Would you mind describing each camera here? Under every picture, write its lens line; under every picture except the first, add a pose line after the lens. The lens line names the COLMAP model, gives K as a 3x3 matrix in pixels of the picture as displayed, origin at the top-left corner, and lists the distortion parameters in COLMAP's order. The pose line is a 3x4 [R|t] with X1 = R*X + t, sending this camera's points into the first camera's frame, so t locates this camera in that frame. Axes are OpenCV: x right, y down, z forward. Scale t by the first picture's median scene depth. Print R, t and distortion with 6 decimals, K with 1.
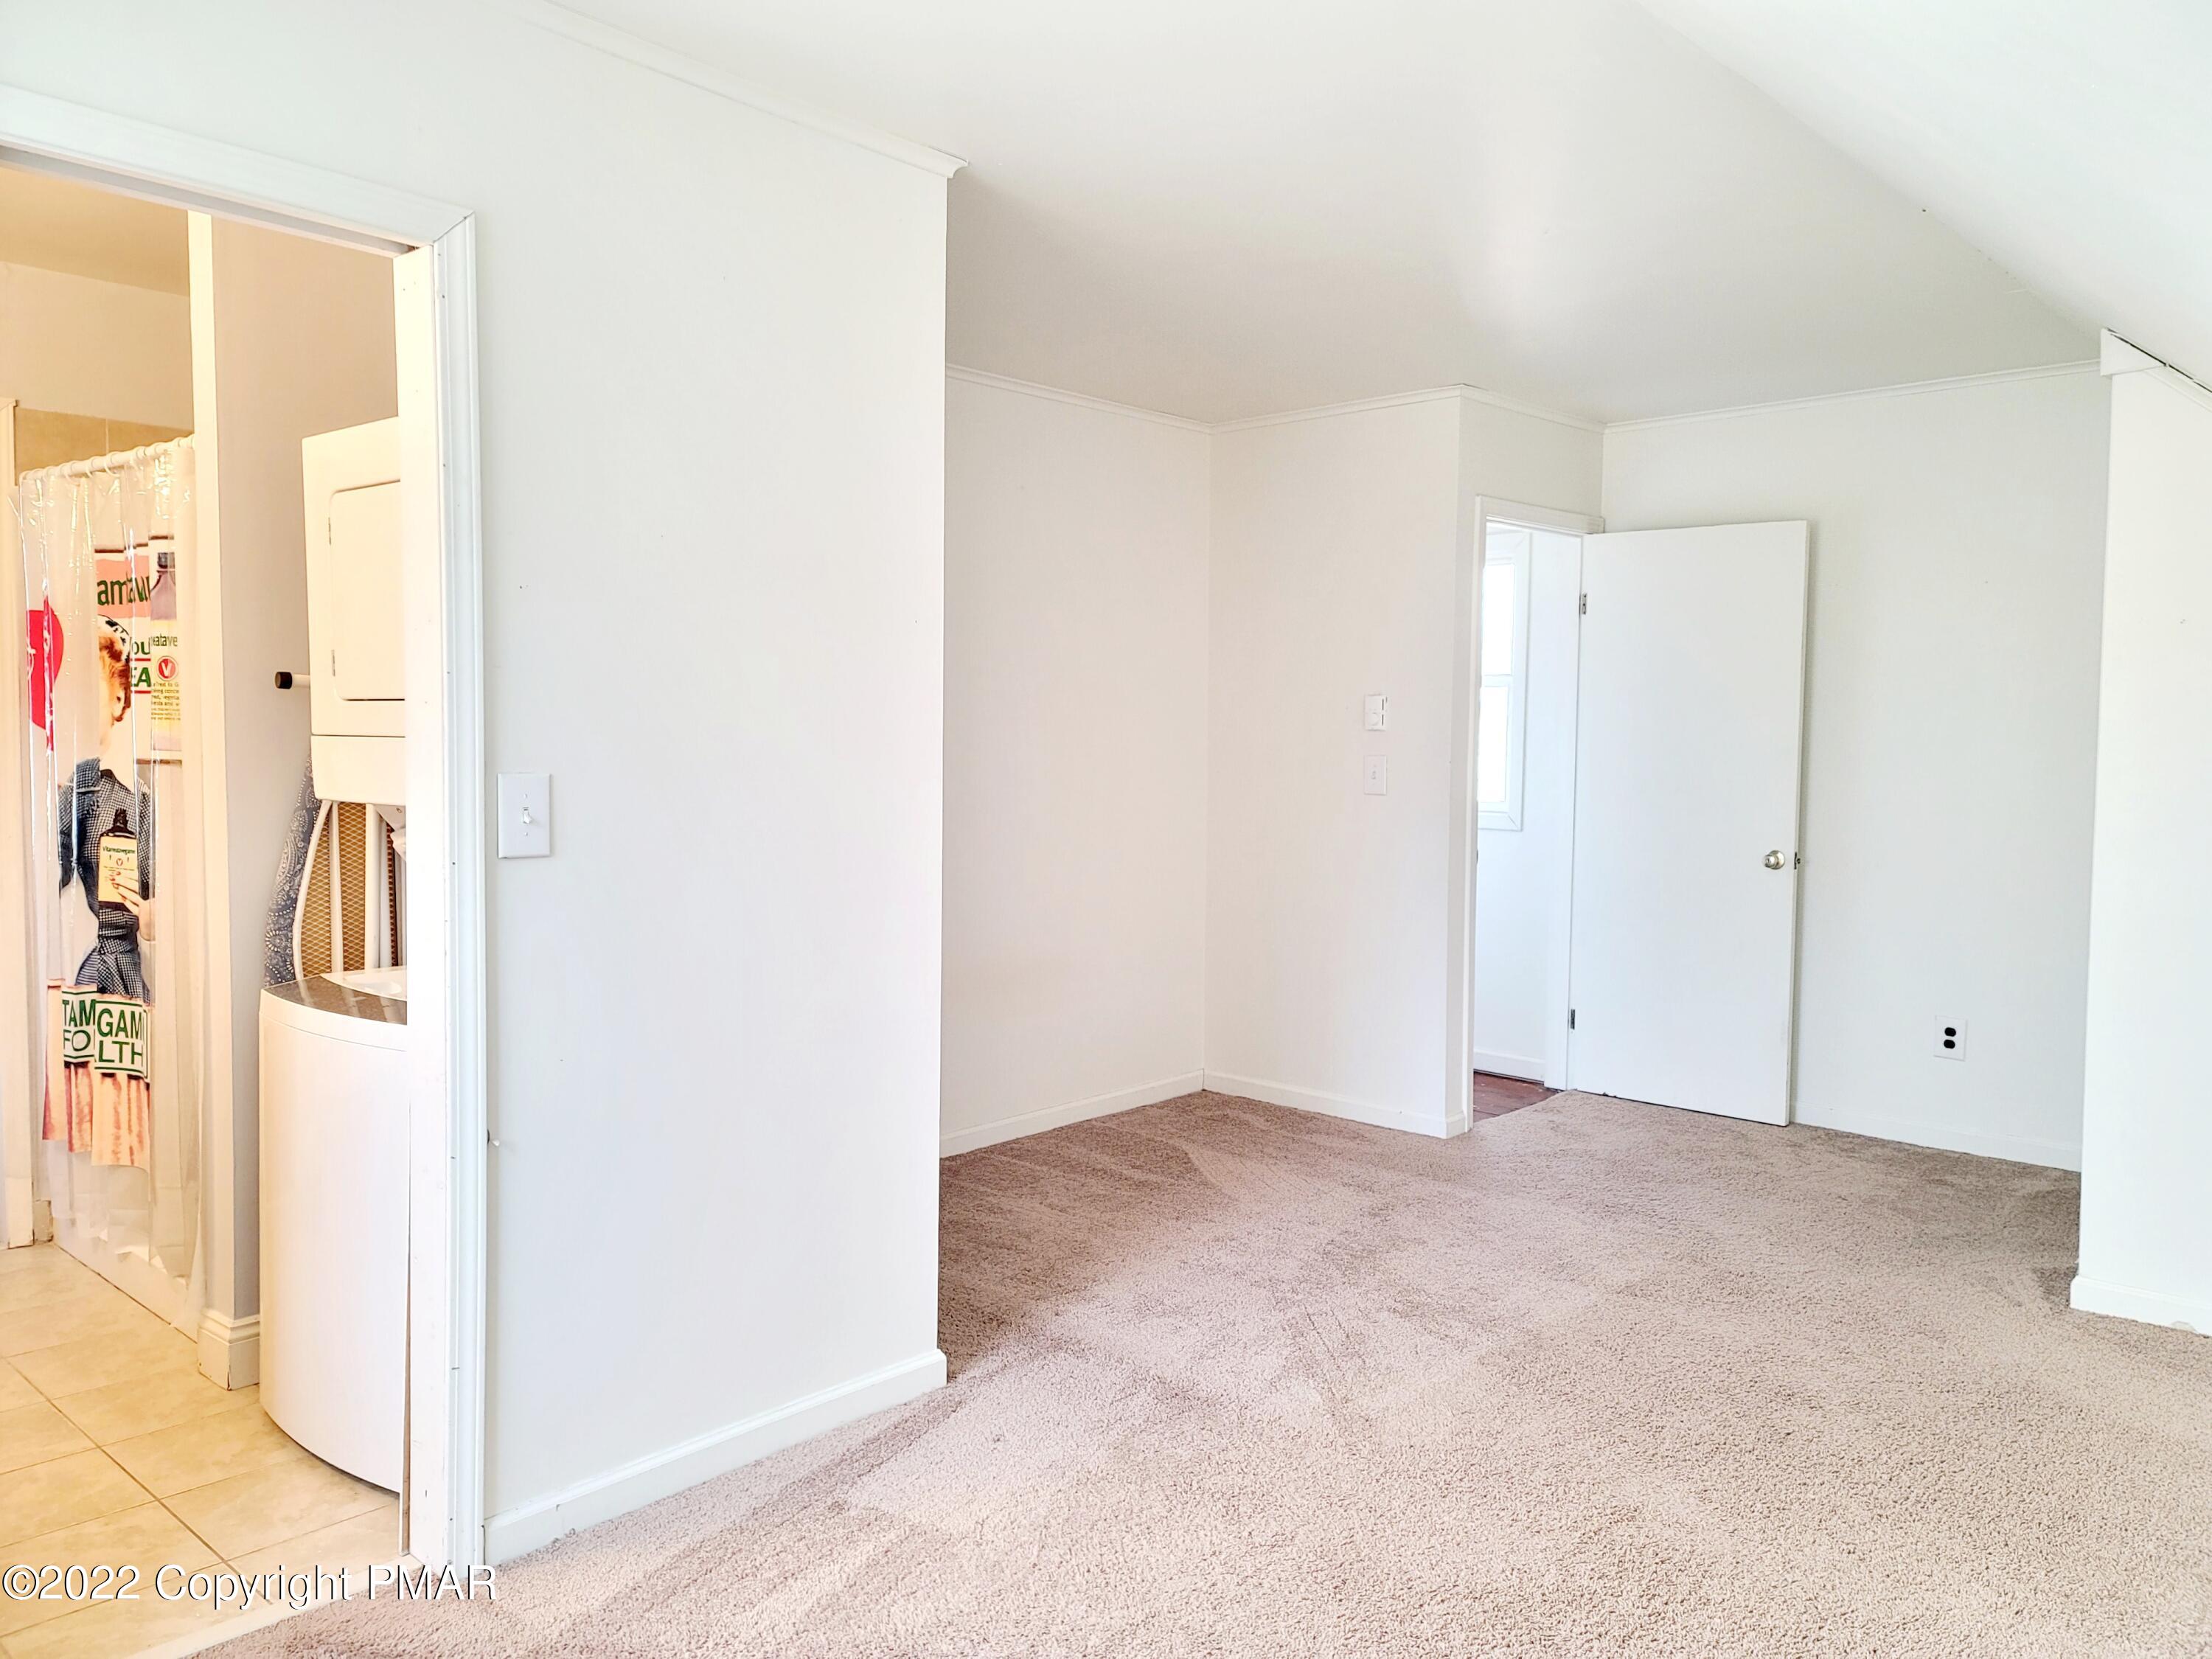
lens RADIAL K [[1617.7, 0, 1104.6], [0, 1617.7, 799.5], [0, 0, 1]] dist [0.076414, -0.003475]
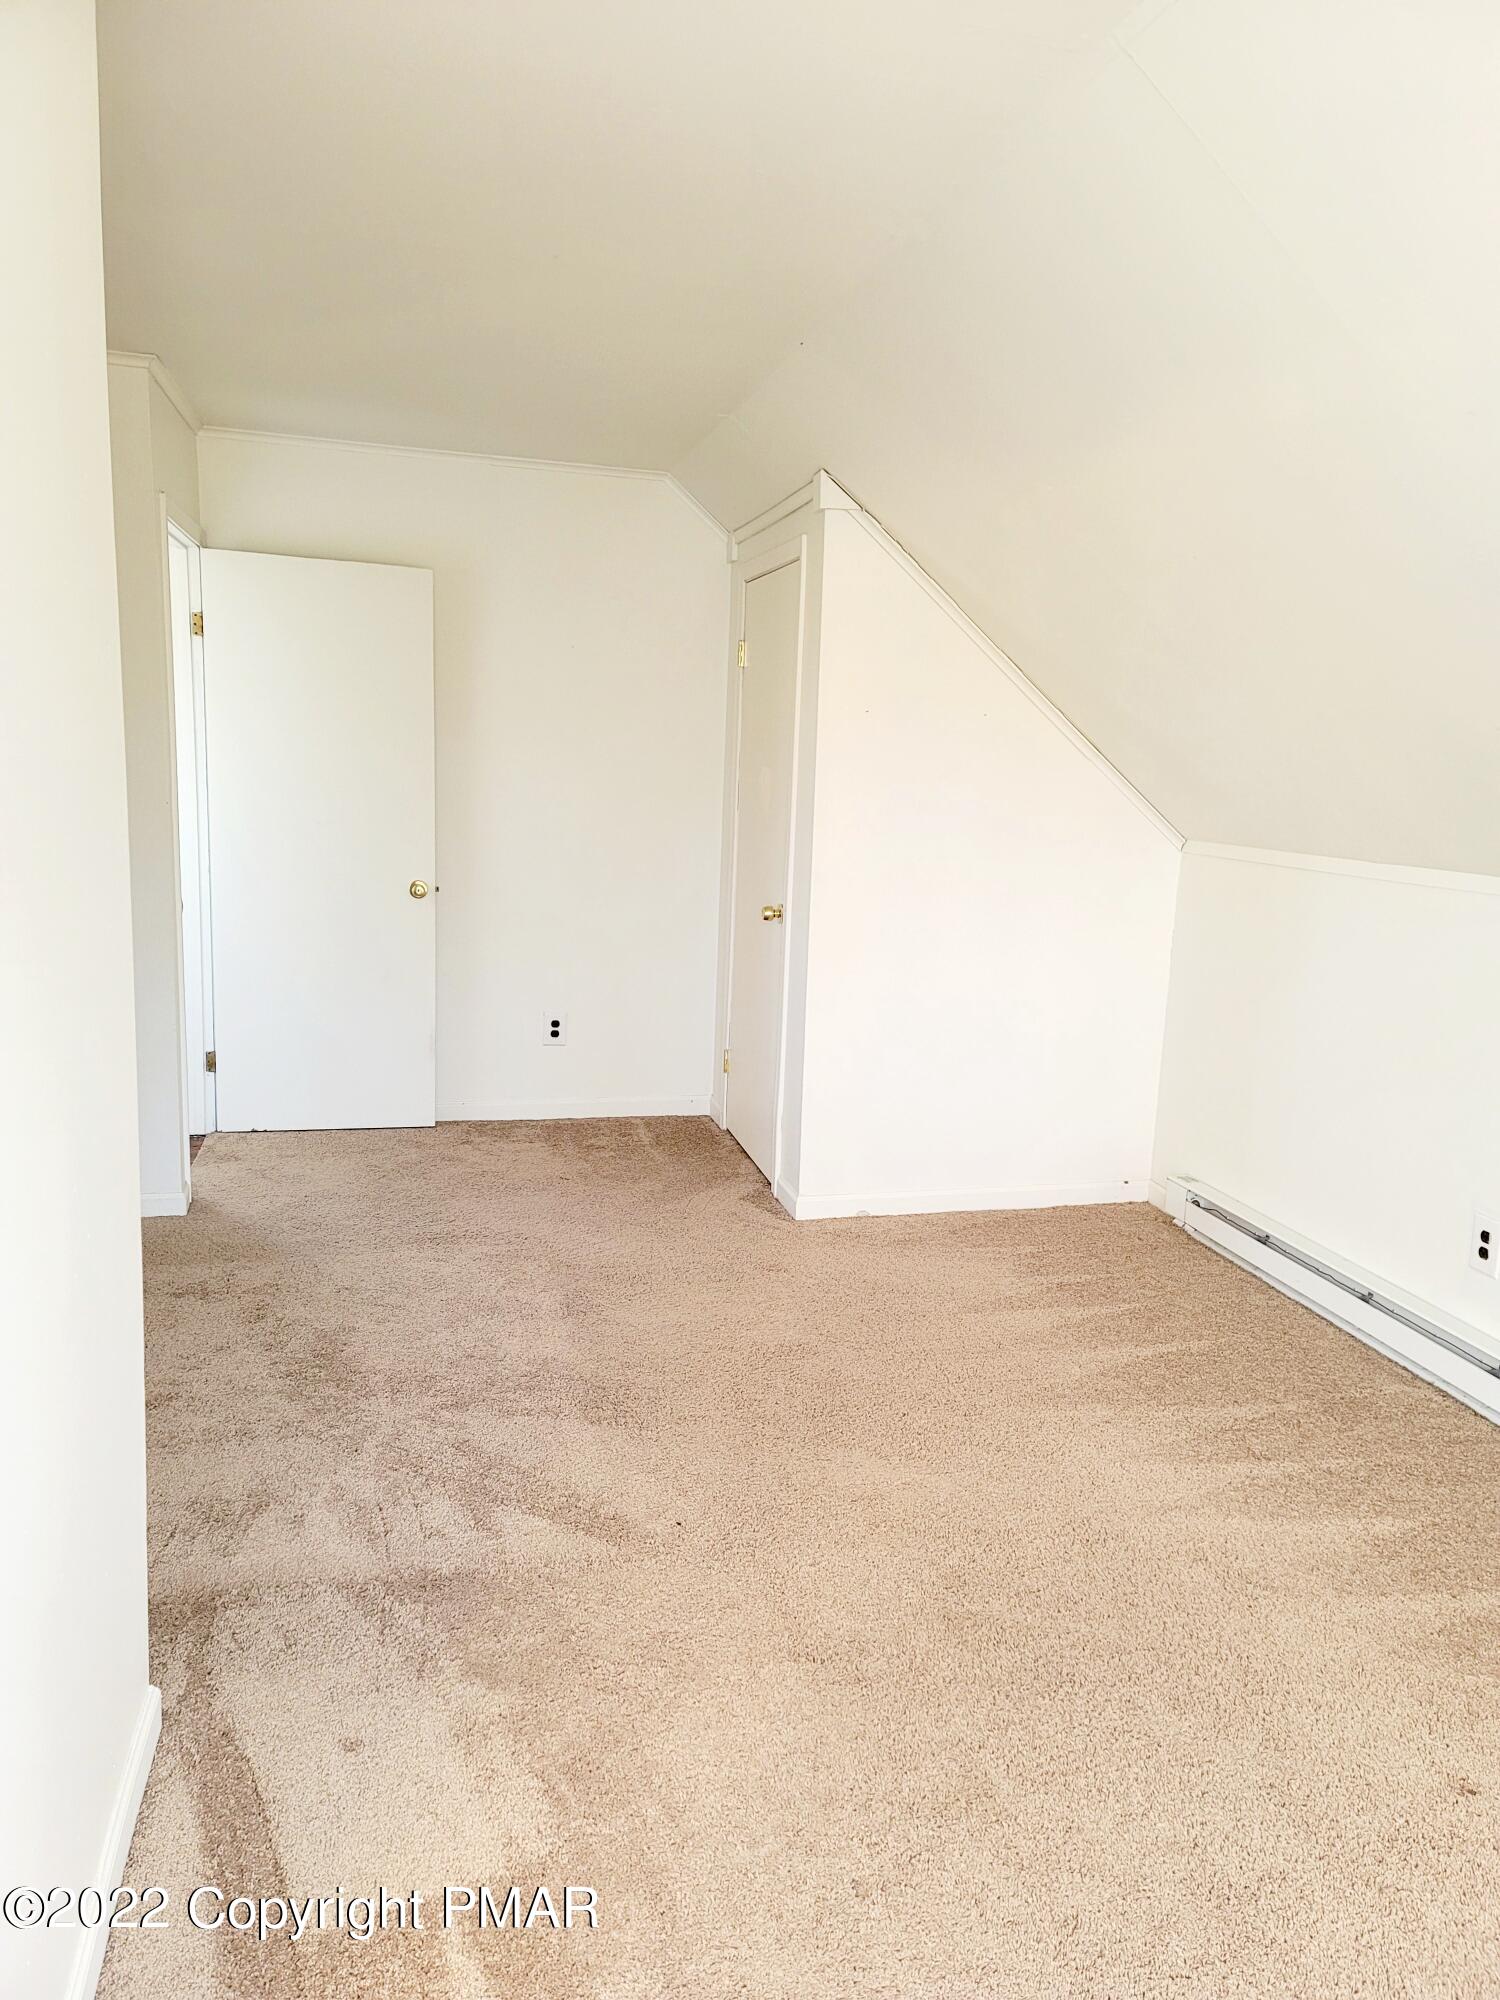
lens RADIAL K [[1475.4, 0, 750.0], [0, 1475.4, 1000.0], [0, 0, 1]] dist [0.079127, -0.011297]
pose [[0.559506, -0.125358, 0.819291, -0.380268], [0.003802, 0.988874, 0.148710, -0.048598], [-0.828817, -0.080089, 0.553757, 0.359265]]
